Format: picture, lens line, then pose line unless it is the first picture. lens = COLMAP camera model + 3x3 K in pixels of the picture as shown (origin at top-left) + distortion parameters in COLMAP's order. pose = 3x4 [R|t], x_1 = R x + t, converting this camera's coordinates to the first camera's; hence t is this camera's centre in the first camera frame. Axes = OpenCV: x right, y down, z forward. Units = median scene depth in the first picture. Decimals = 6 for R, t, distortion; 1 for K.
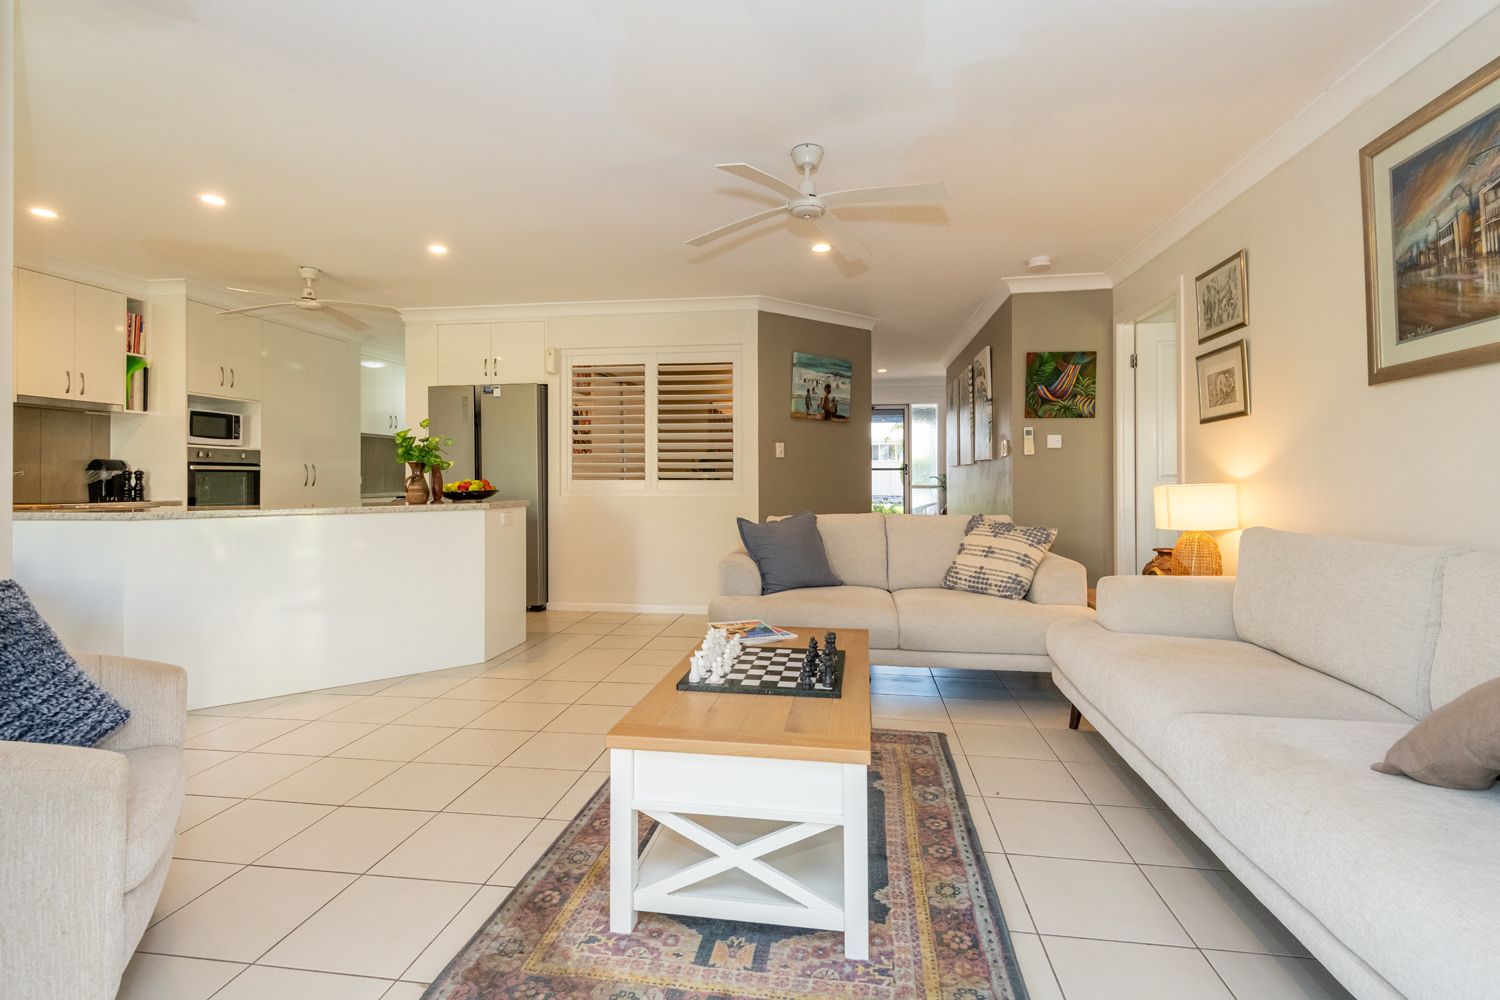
lens RADIAL K [[666.7, 0, 755.3], [0, 666.7, 472.9], [0, 0, 1]] dist [-0.001853, -0.000122]
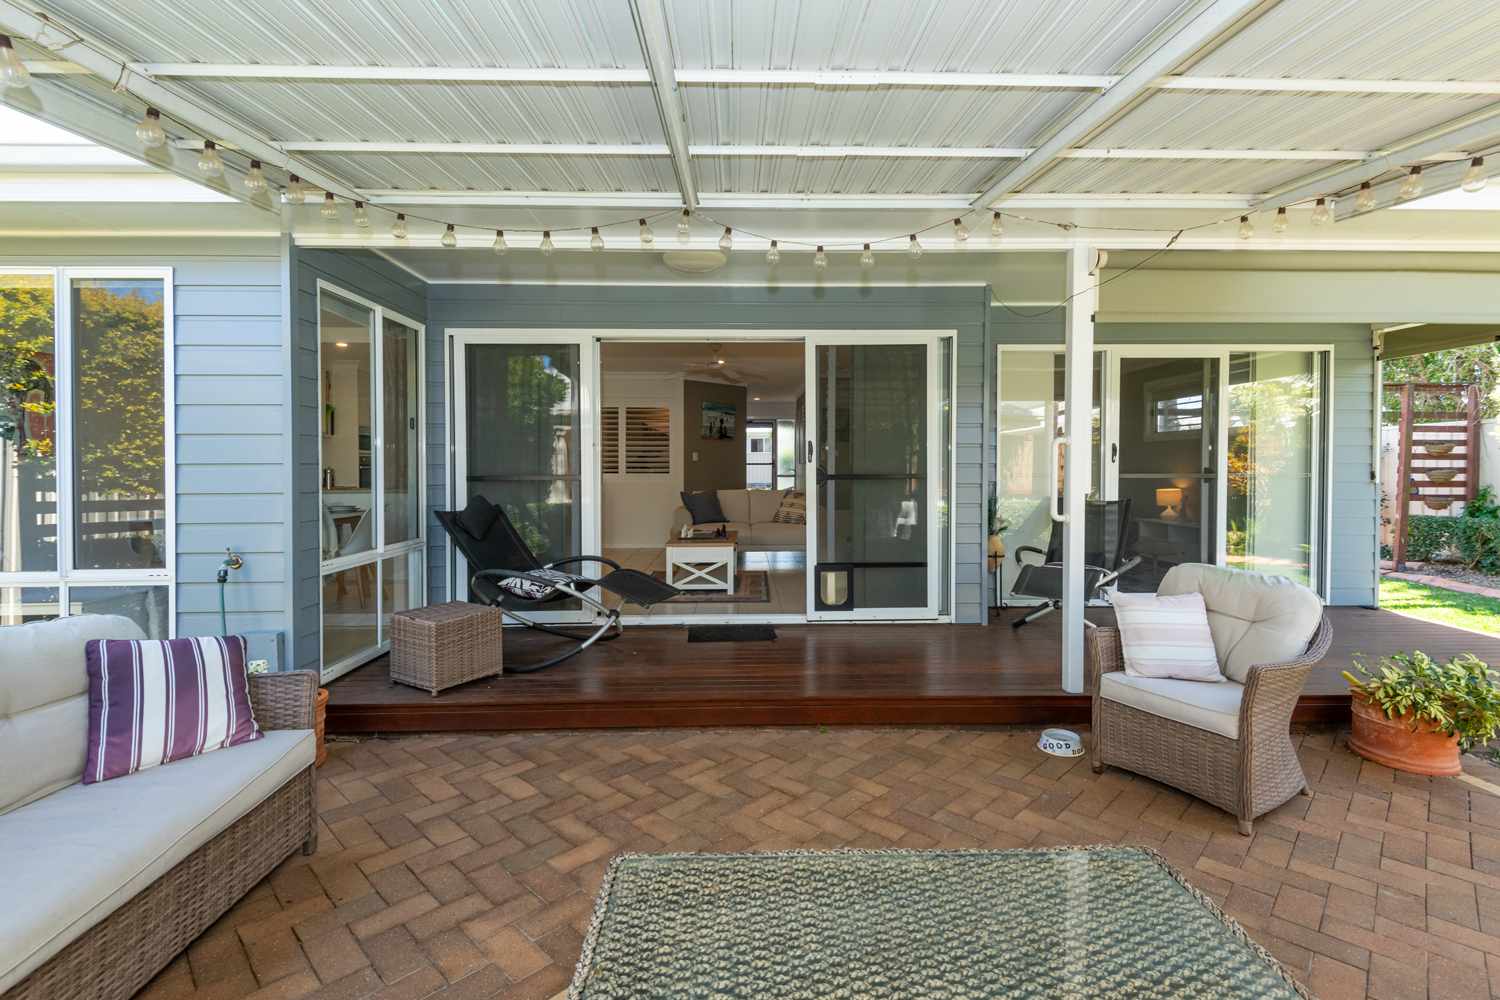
lens RADIAL K [[704.9, 0, 742.6], [0, 704.9, 479.7], [0, 0, 1]] dist [0.048975, -0.040793]
pose [[0.990139, -0.006223, 0.139951, -0.121274], [0.002144, 0.999569, 0.029283, -0.031002], [-0.140073, -0.028695, 0.989725, -1.057921]]
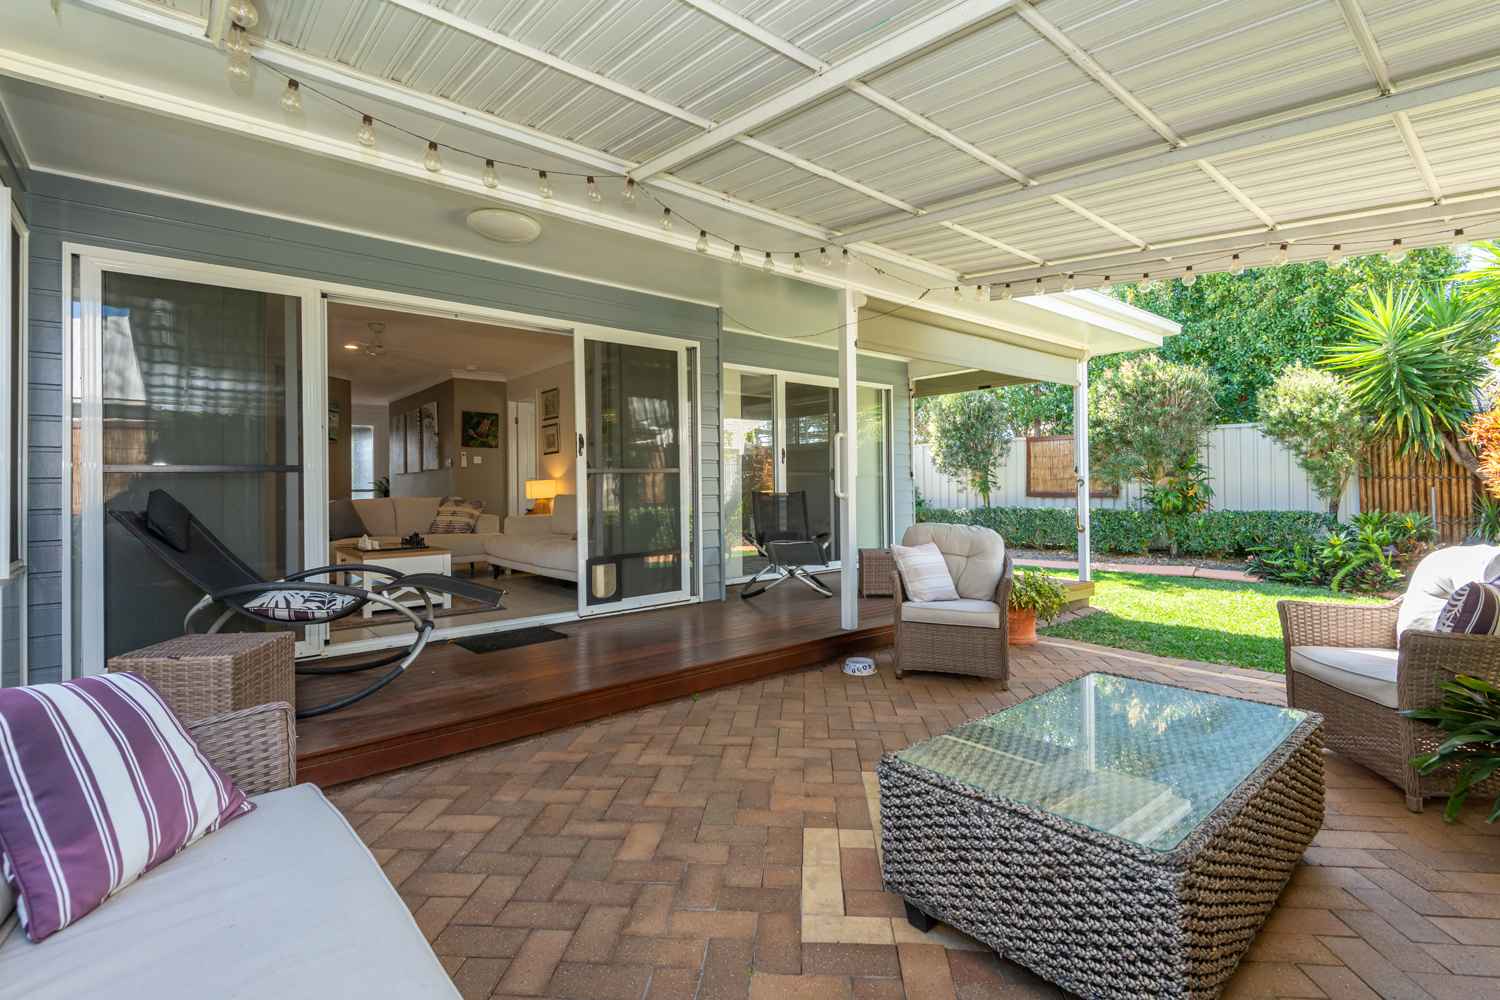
lens RADIAL K [[704.9, 0, 742.6], [0, 704.9, 479.7], [0, 0, 1]] dist [0.048975, -0.040793]
pose [[0.671551, 0.000920, 0.740958, -0.527723], [0.004145, 0.999979, -0.004999, 0.021452], [-0.740947, 0.006428, 0.671533, -0.889678]]
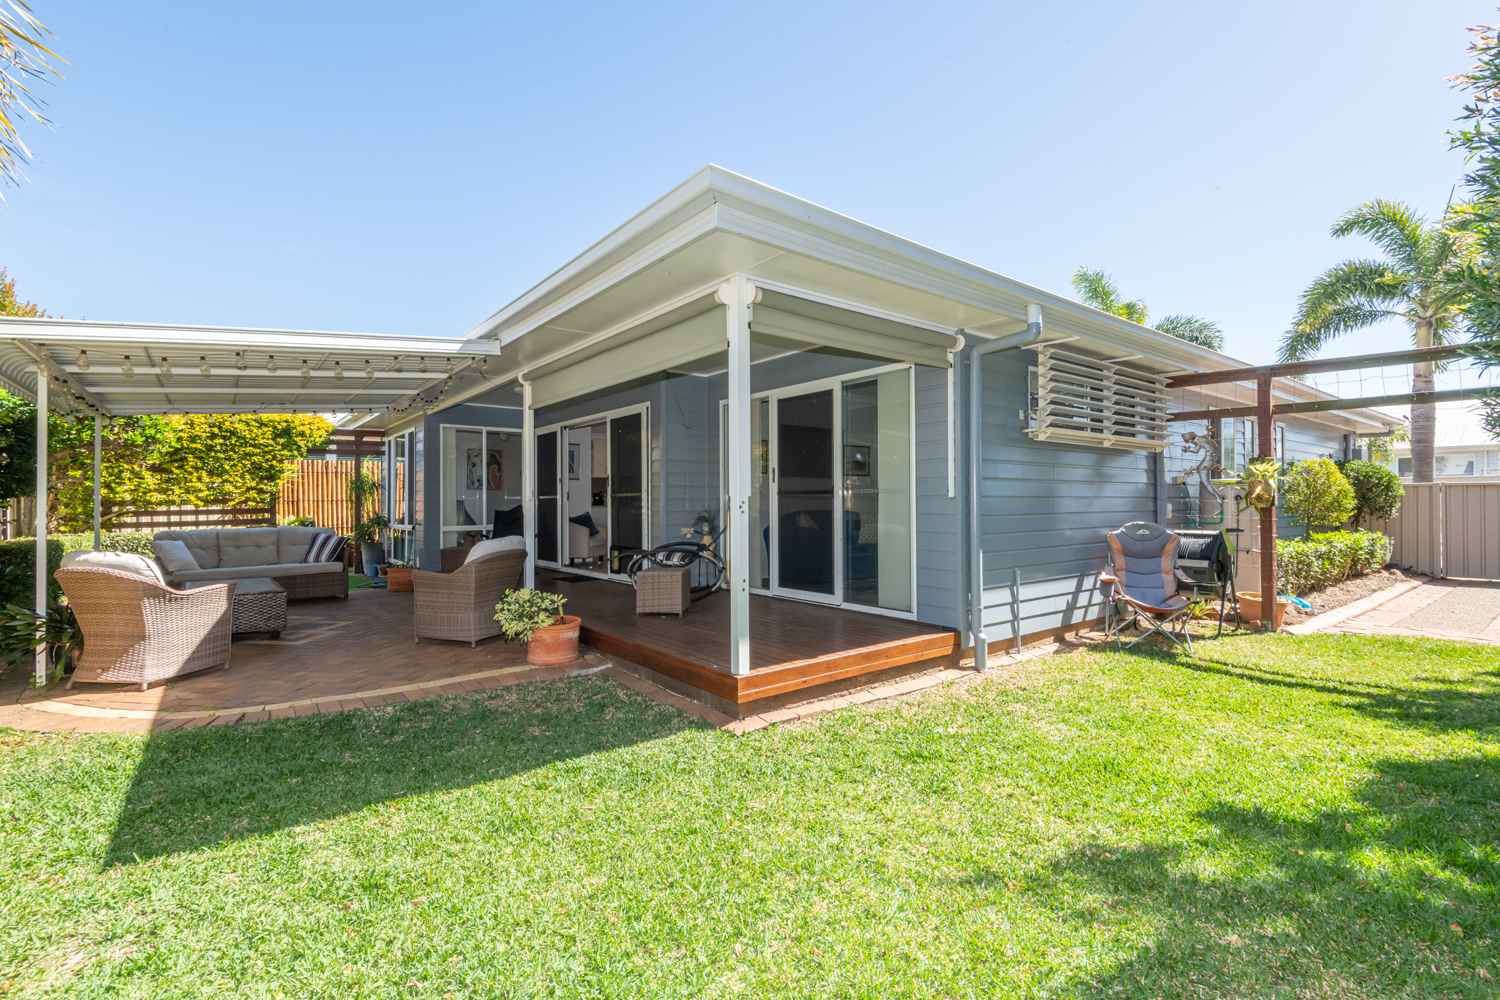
lens RADIAL K [[666.7, 0, 755.3], [0, 666.7, 472.9], [0, 0, 1]] dist [-0.001853, -0.000122]
pose [[0.711051, -0.035652, -0.702236, 1.784076], [0.012408, 0.999194, -0.038165, 0.013094], [0.703031, 0.018424, 0.710921, -0.980788]]
